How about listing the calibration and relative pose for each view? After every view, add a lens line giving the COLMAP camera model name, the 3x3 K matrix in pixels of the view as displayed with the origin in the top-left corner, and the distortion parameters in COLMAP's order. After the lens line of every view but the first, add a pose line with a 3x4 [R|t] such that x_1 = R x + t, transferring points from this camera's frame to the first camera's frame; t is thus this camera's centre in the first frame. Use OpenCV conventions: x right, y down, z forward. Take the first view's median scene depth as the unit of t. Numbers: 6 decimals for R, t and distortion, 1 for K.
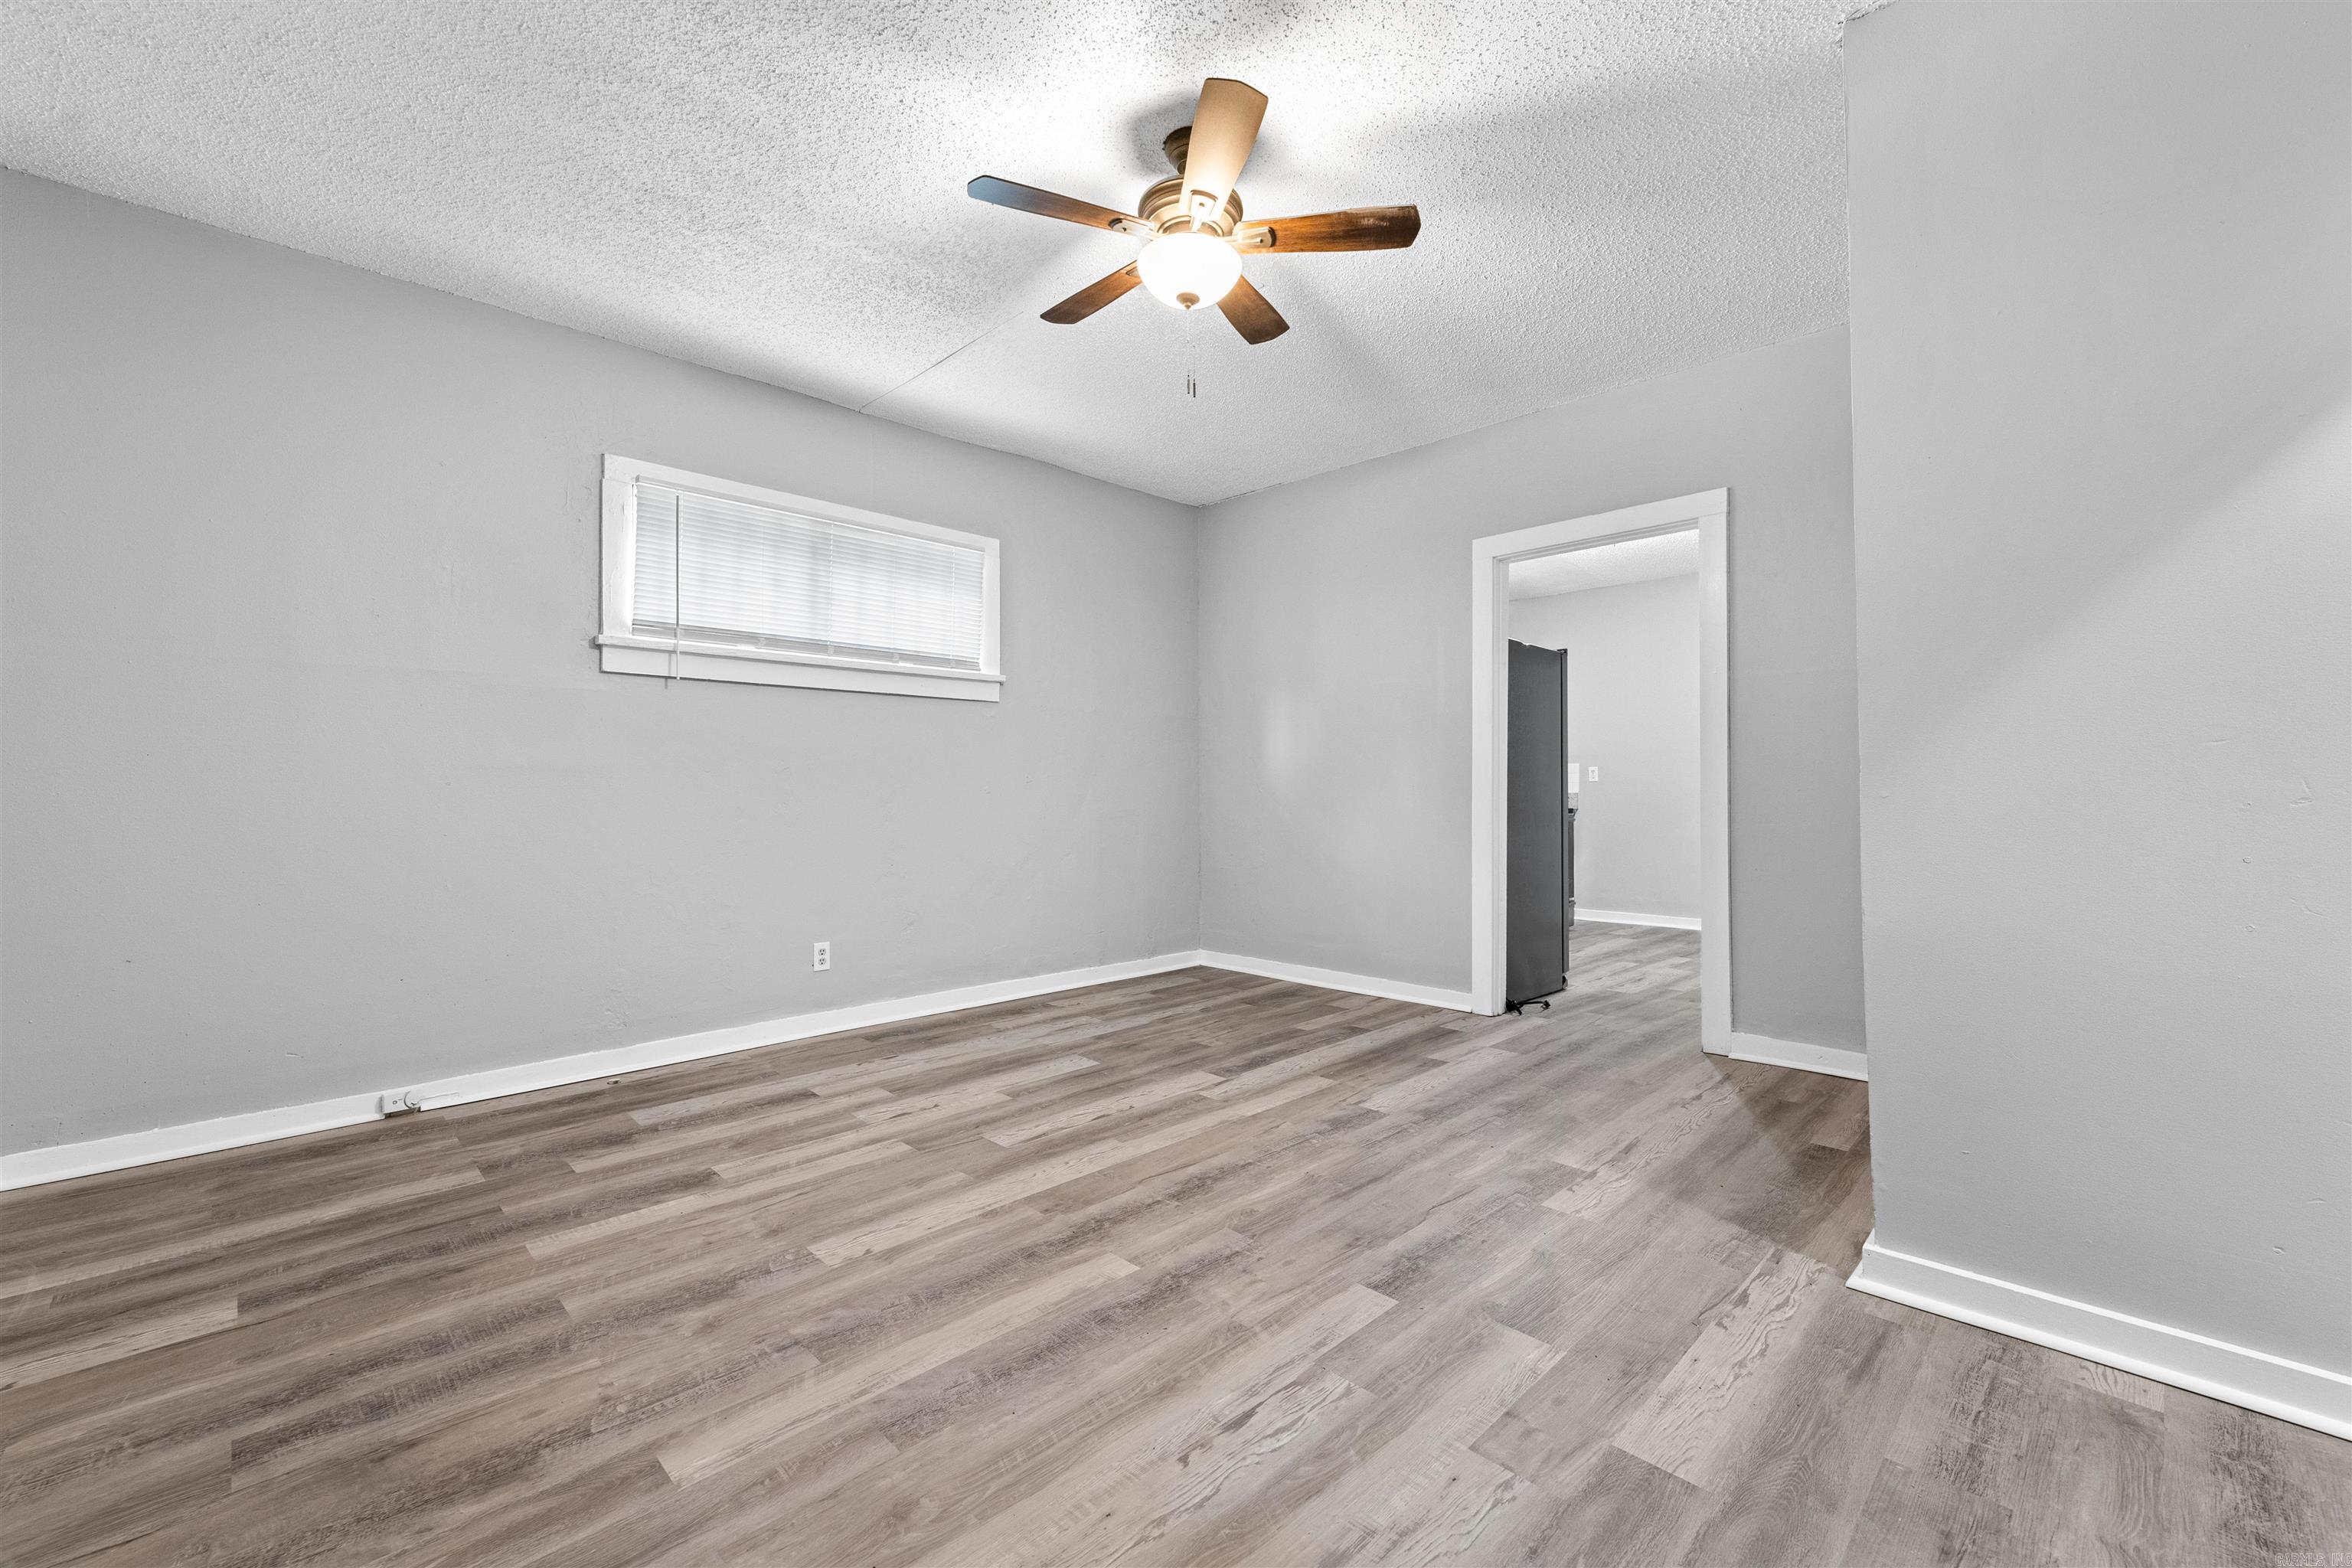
lens RADIAL K [[958.8, 0, 1173.7], [0, 958.8, 760.8], [0, 0, 1]] dist [0.001408, -0.000231]
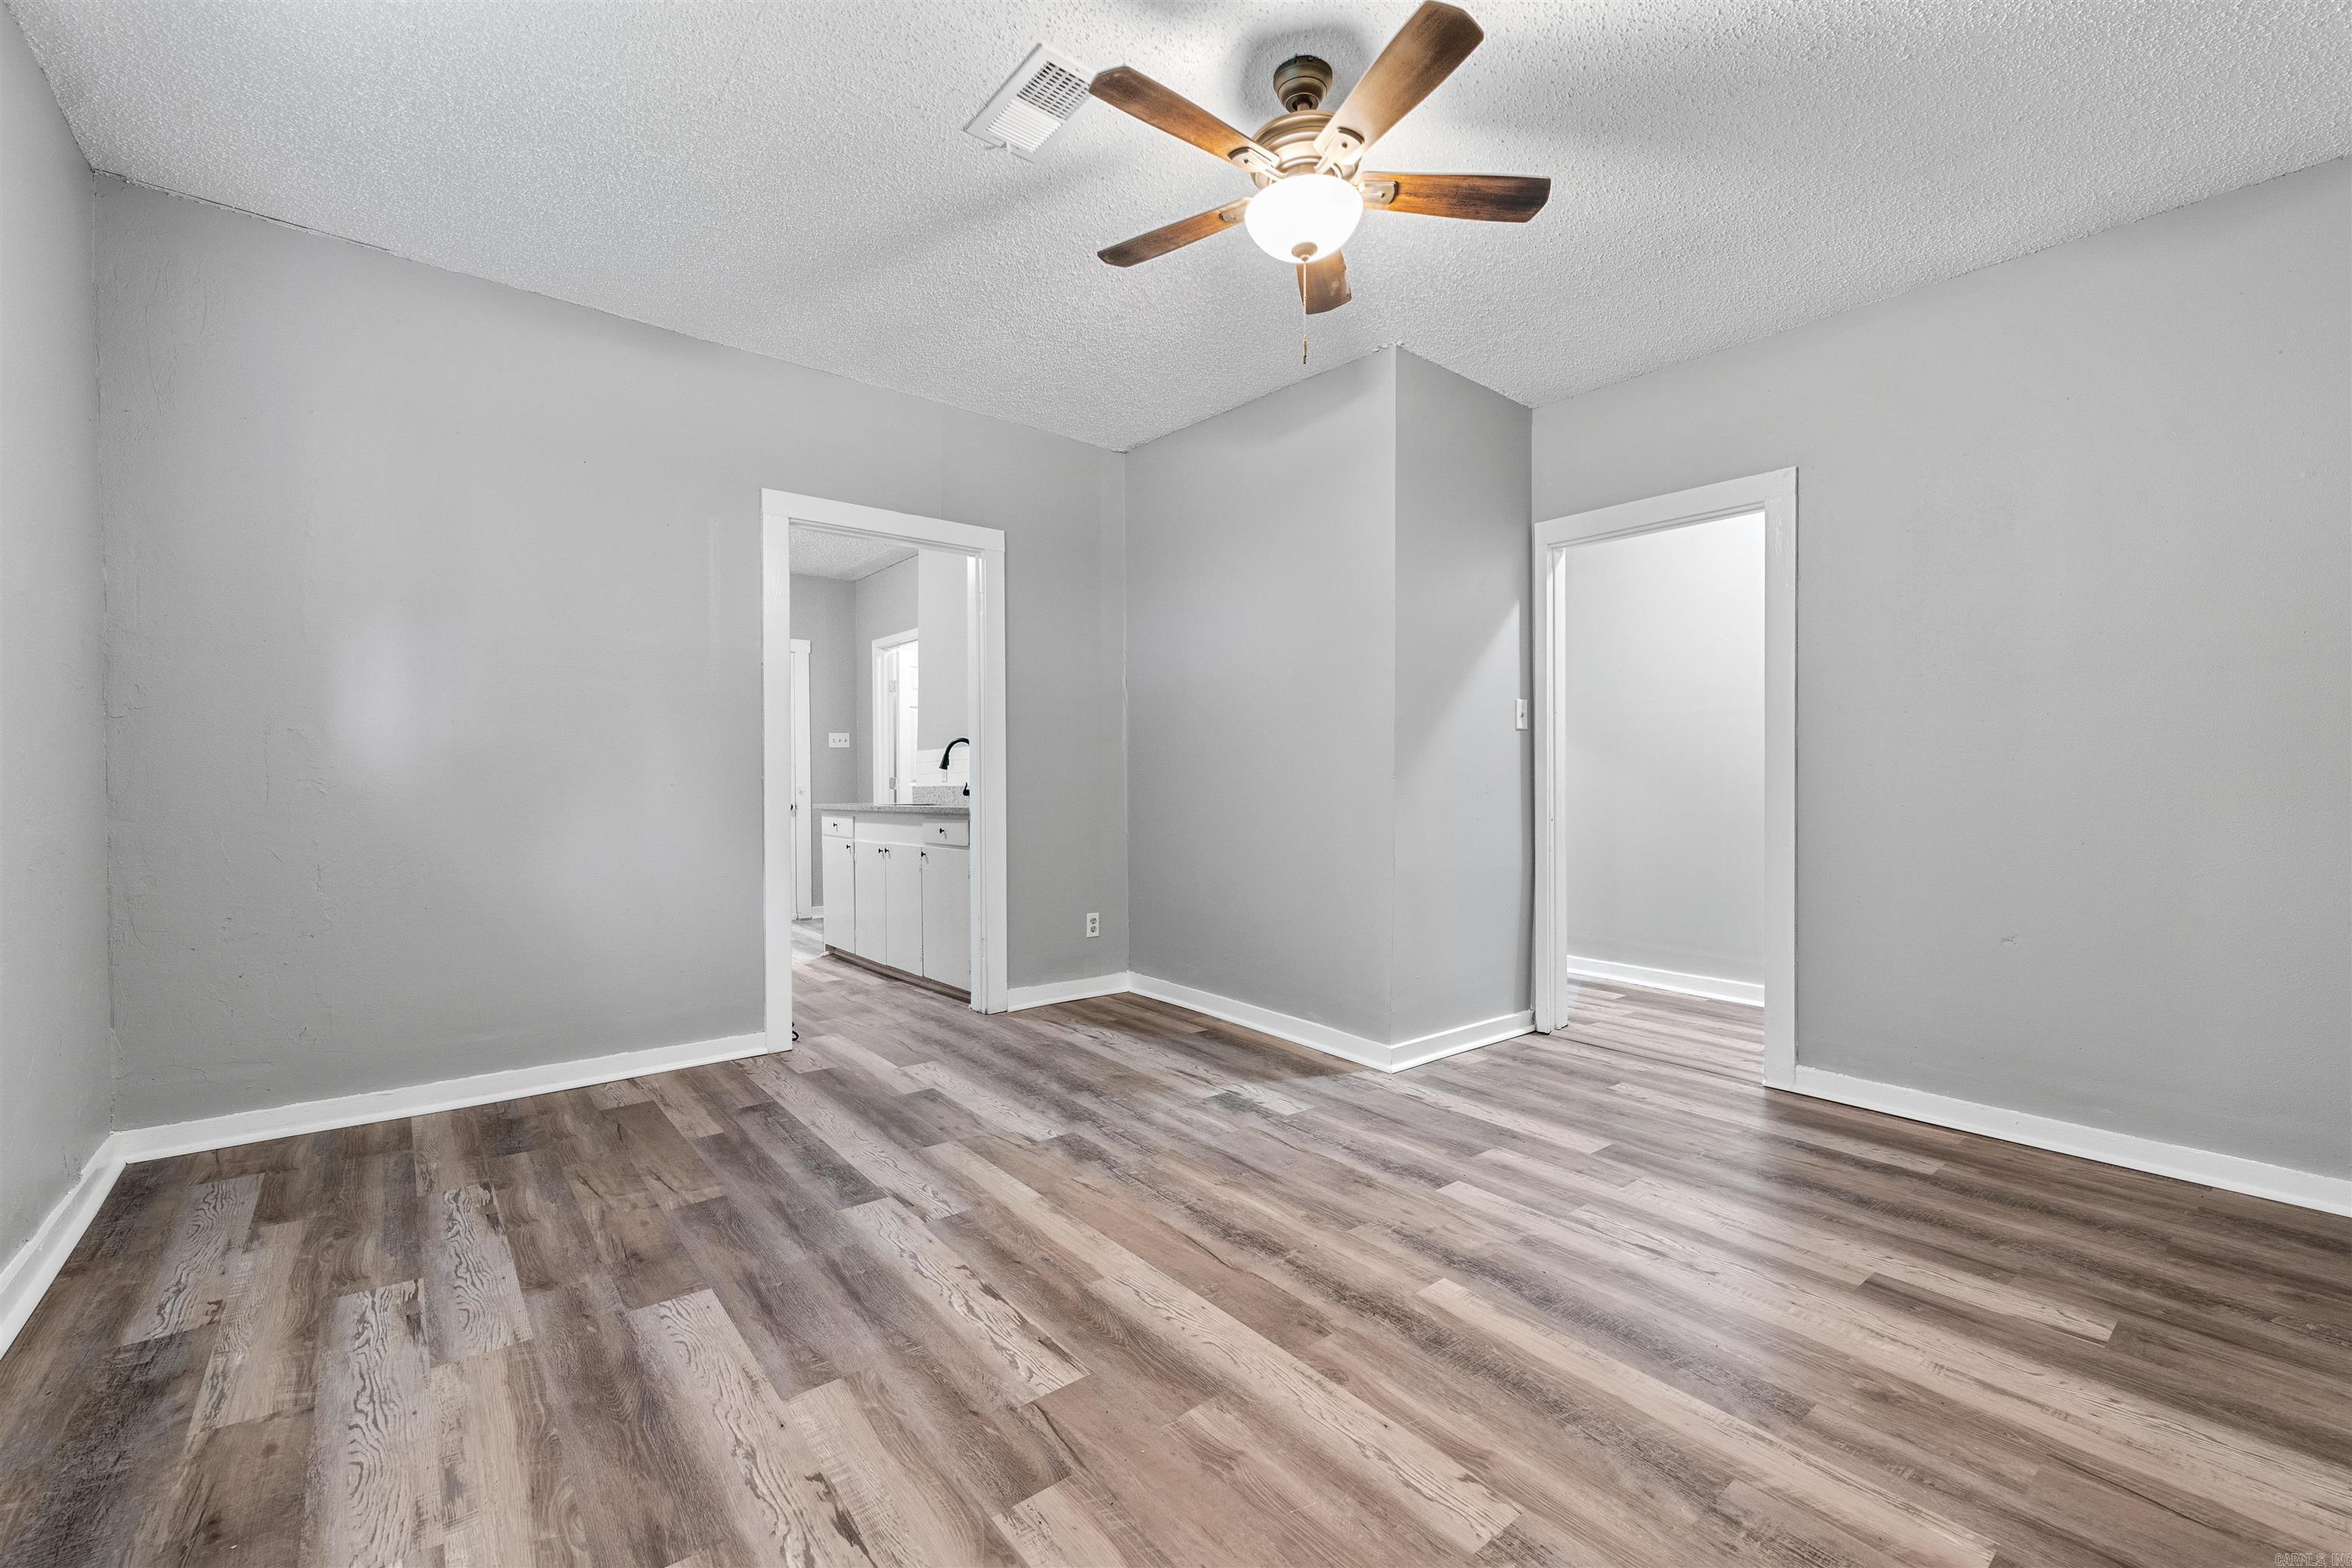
lens RADIAL K [[974.5, 0, 1176.0], [0, 974.5, 784.0], [0, 0, 1]] dist [0.005833, -0.004358]
pose [[0.094309, -0.002408, 0.995540, -0.839634], [-0.029973, 0.999537, 0.005257, 0.017860], [-0.995092, -0.030335, 0.094193, 0.945257]]
